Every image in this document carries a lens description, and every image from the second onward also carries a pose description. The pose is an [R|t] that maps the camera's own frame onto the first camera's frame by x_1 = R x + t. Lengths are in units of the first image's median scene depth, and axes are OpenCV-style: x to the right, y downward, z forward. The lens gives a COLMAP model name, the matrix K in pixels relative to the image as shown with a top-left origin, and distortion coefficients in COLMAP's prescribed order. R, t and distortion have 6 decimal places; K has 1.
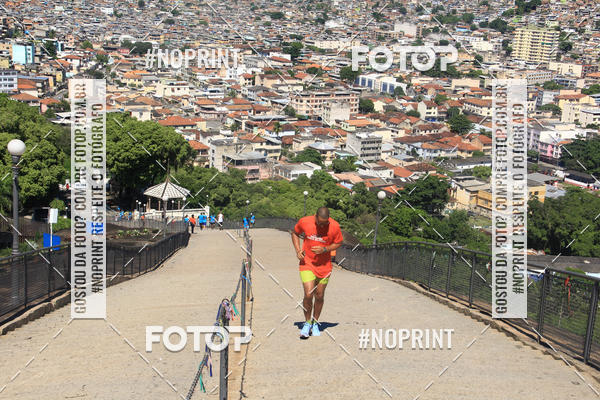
lens RADIAL K [[988.4, 0, 298.7], [0, 988.4, 199.4], [0, 0, 1]] dist [0.142074, 0.775241]
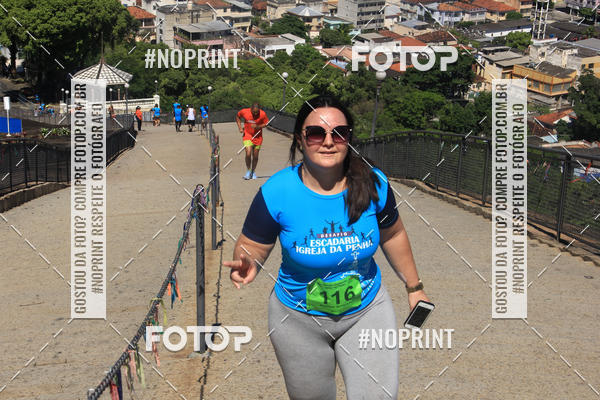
lens RADIAL K [[1048.4, 0, 300.8], [0, 1048.4, 190.5], [0, 0, 1]] dist [0.287701, 0.218435]
pose [[0.999402, -0.025781, 0.023056, -0.002103], [0.023188, 0.994050, 0.106432, -0.004200], [-0.025663, -0.105834, 0.994053, 0.185133]]
